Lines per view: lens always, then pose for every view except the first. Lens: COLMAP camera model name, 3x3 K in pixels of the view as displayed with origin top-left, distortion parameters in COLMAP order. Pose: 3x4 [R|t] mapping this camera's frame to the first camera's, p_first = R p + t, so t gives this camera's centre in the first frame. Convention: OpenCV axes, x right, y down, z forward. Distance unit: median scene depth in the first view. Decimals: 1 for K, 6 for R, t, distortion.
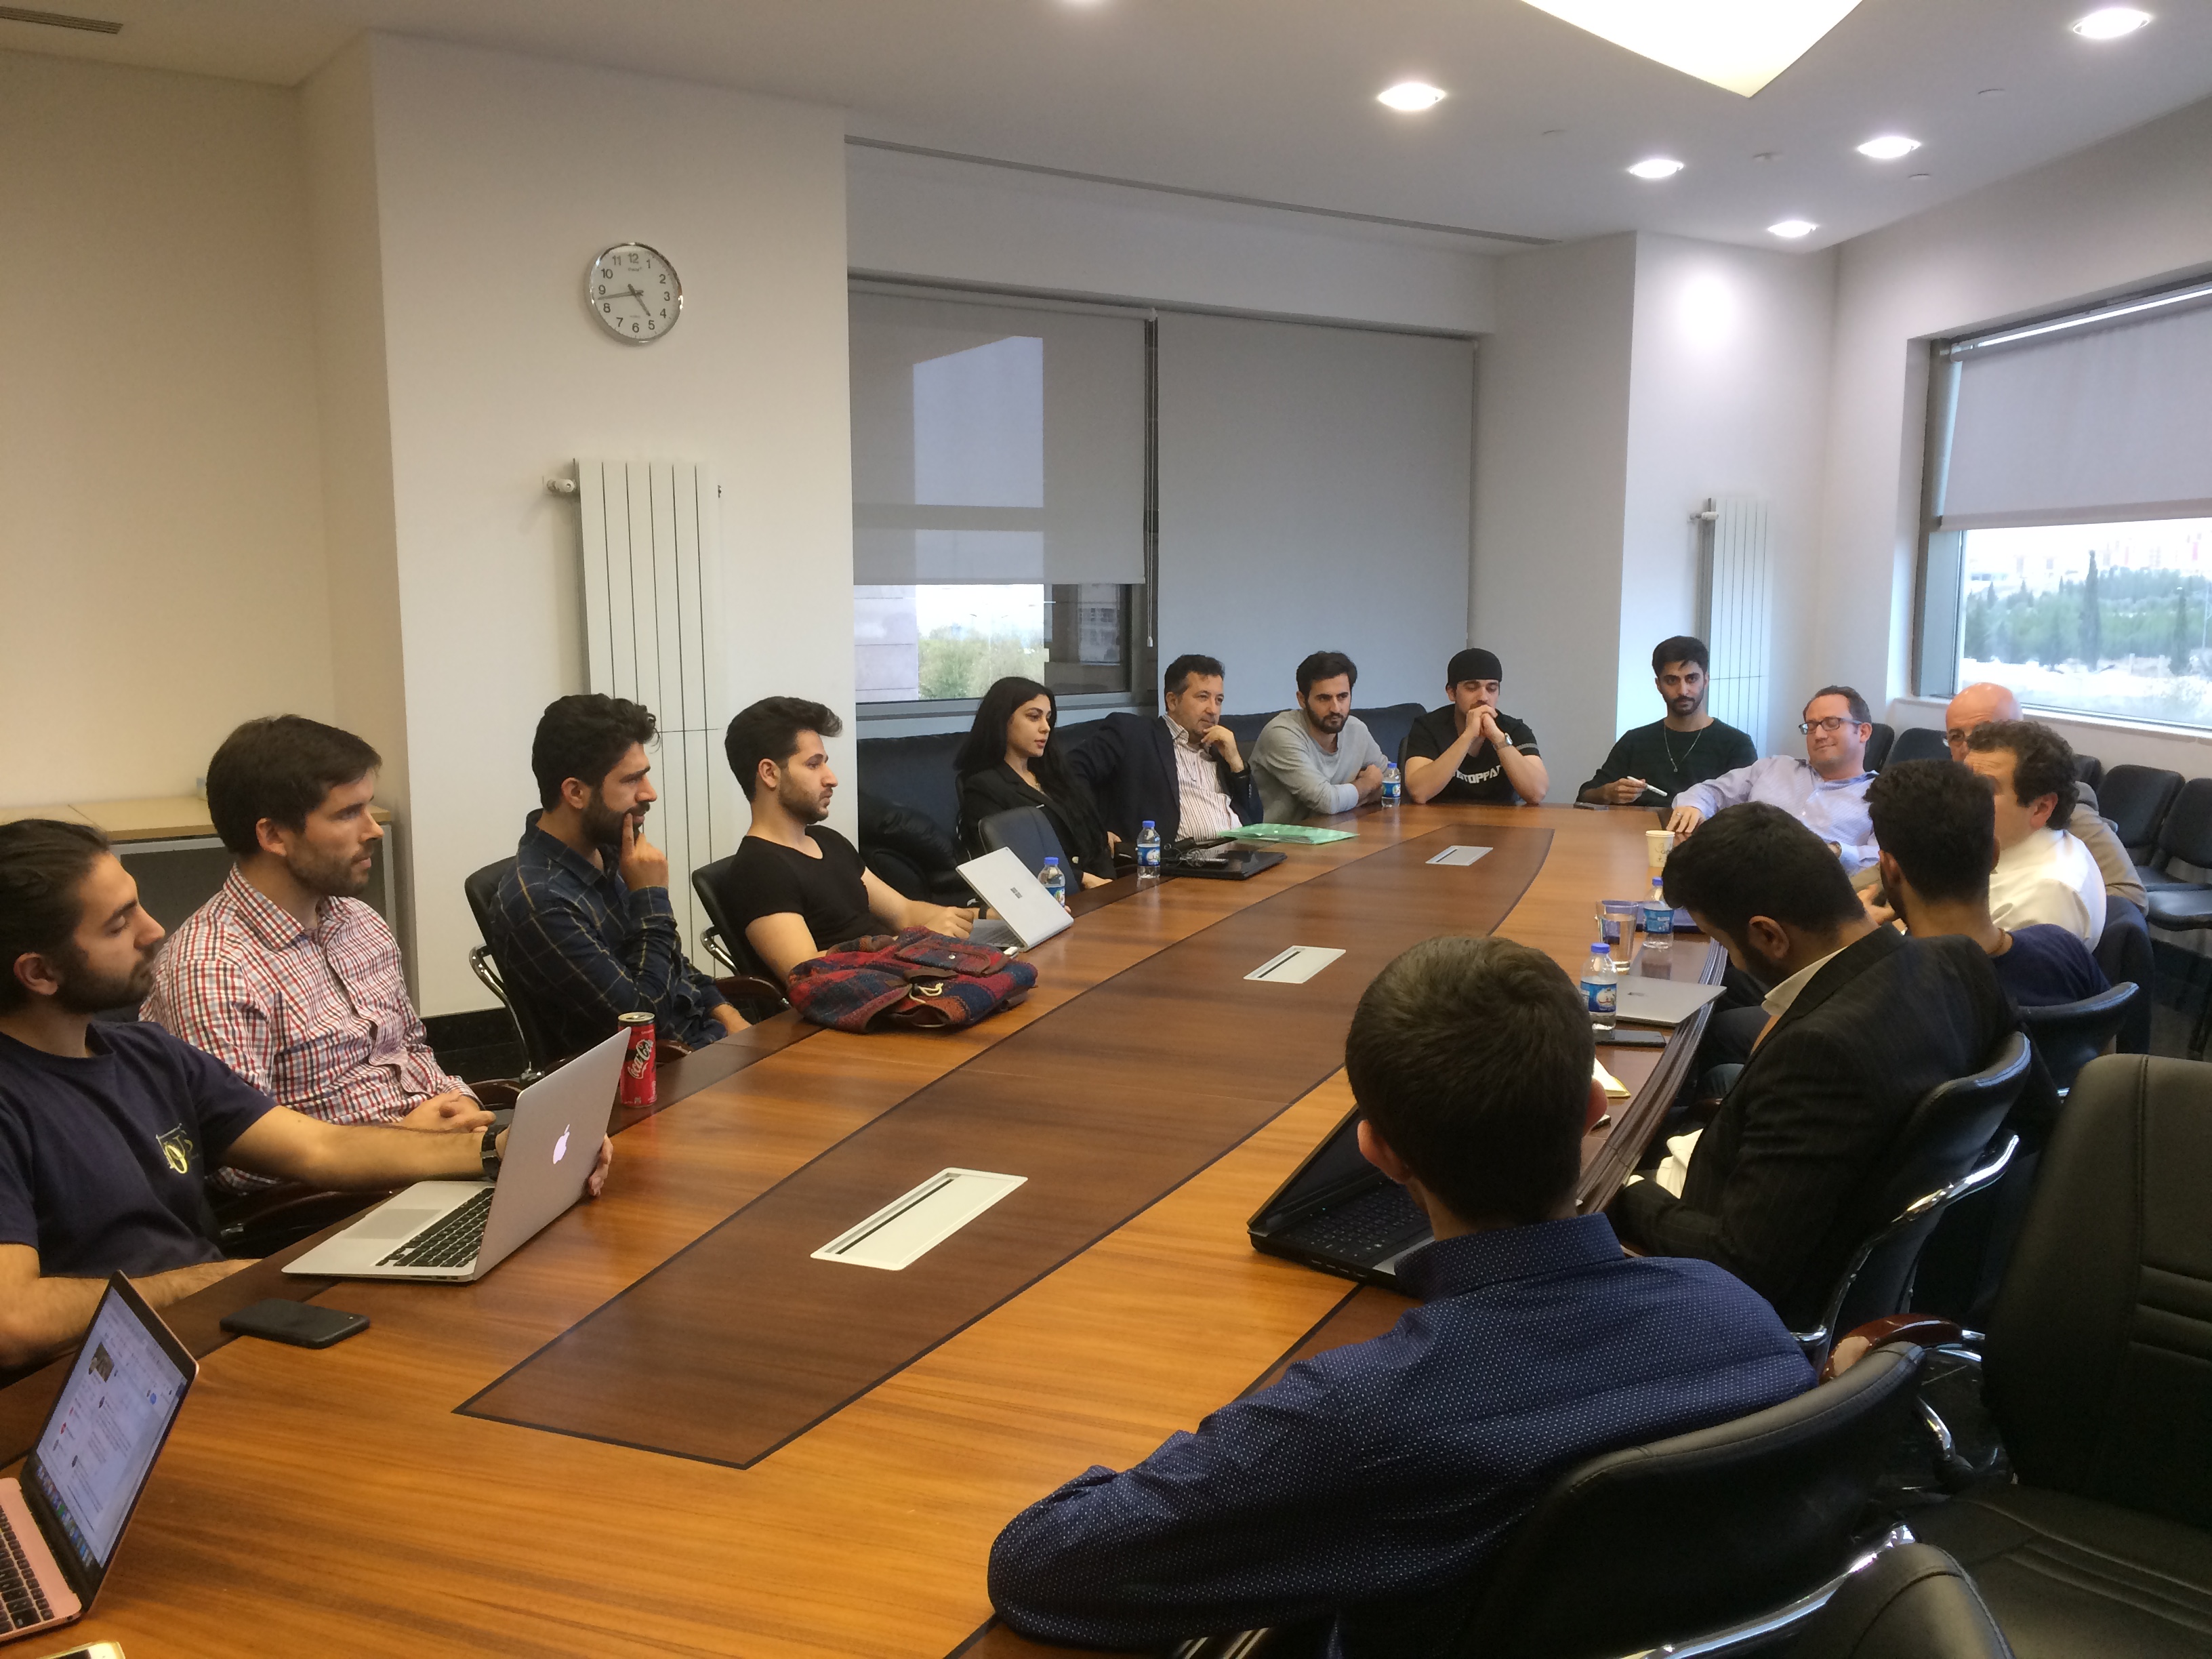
lens RADIAL K [[1883.4, 0, 1114.7], [0, 1883.4, 832.5], [0, 0, 1]] dist [0.058042, -0.024766]
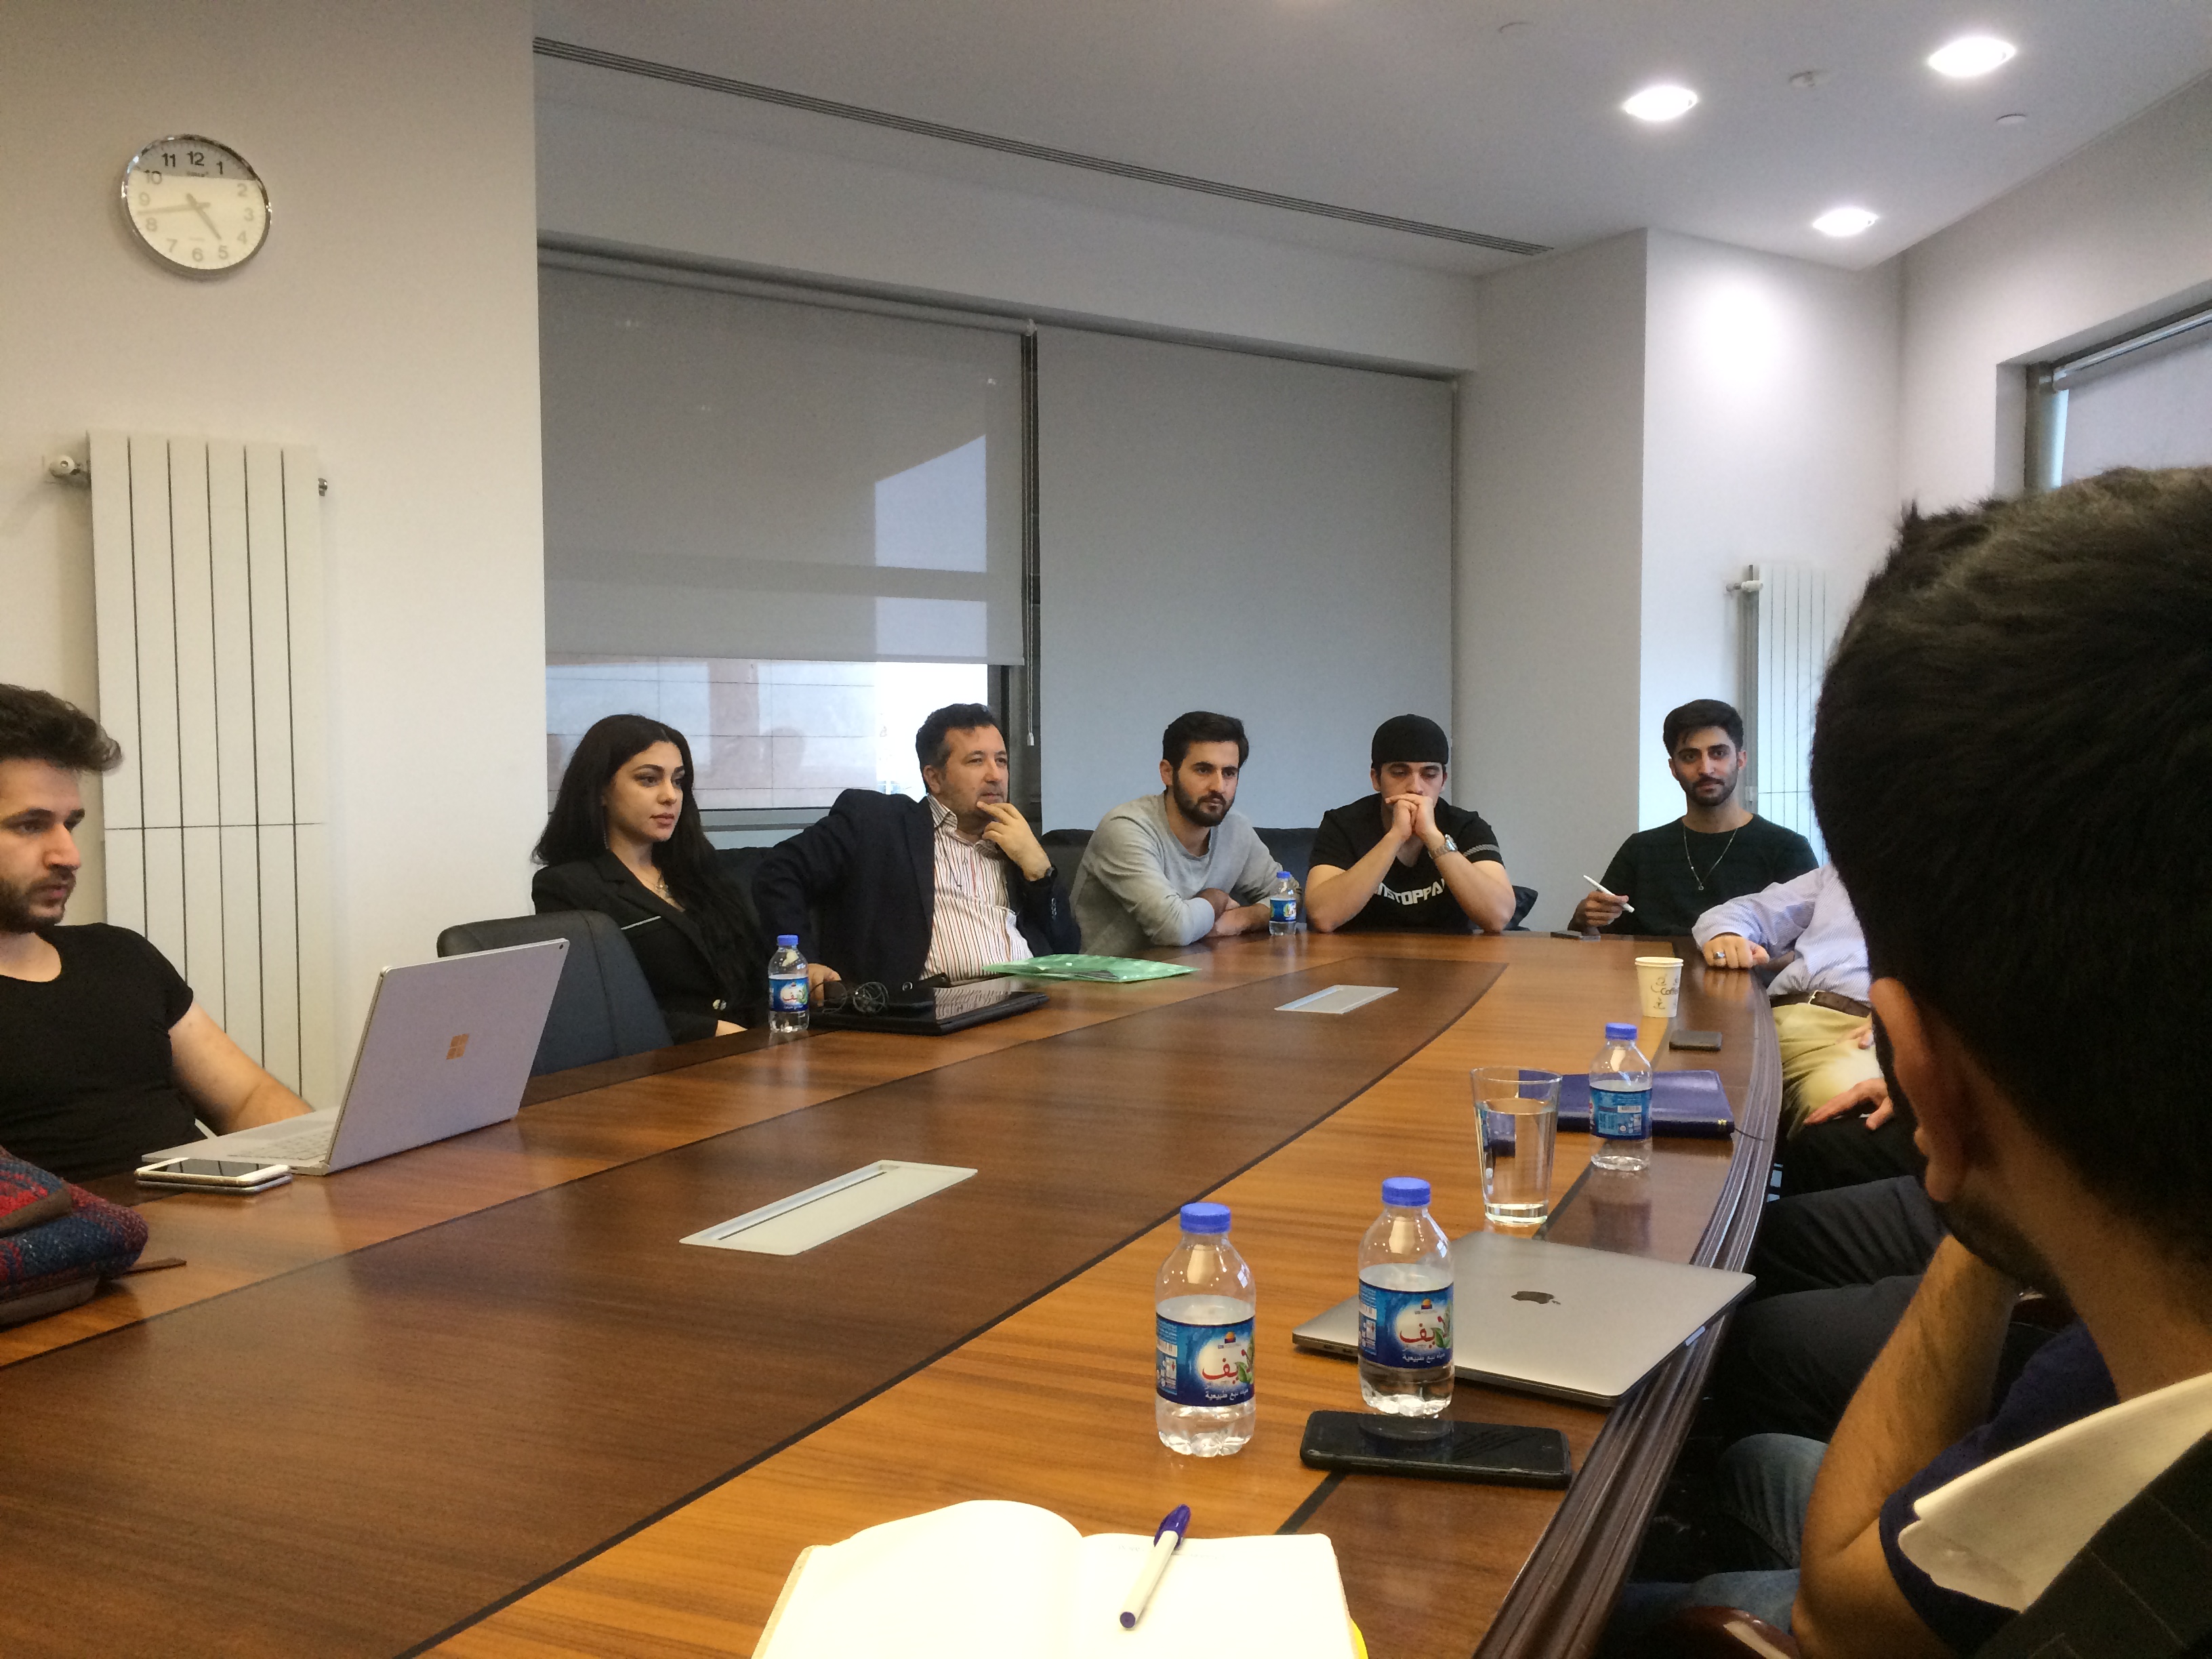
lens RADIAL K [[1883.4, 0, 1115.7], [0, 1883.4, 834.9], [0, 0, 1]] dist [0.058042, -0.024766]
pose [[0.999521, -0.000650, -0.030950, 0.105745], [-0.002152, 0.995902, -0.090417, 0.011897], [0.030882, 0.090441, 0.995423, 0.307599]]
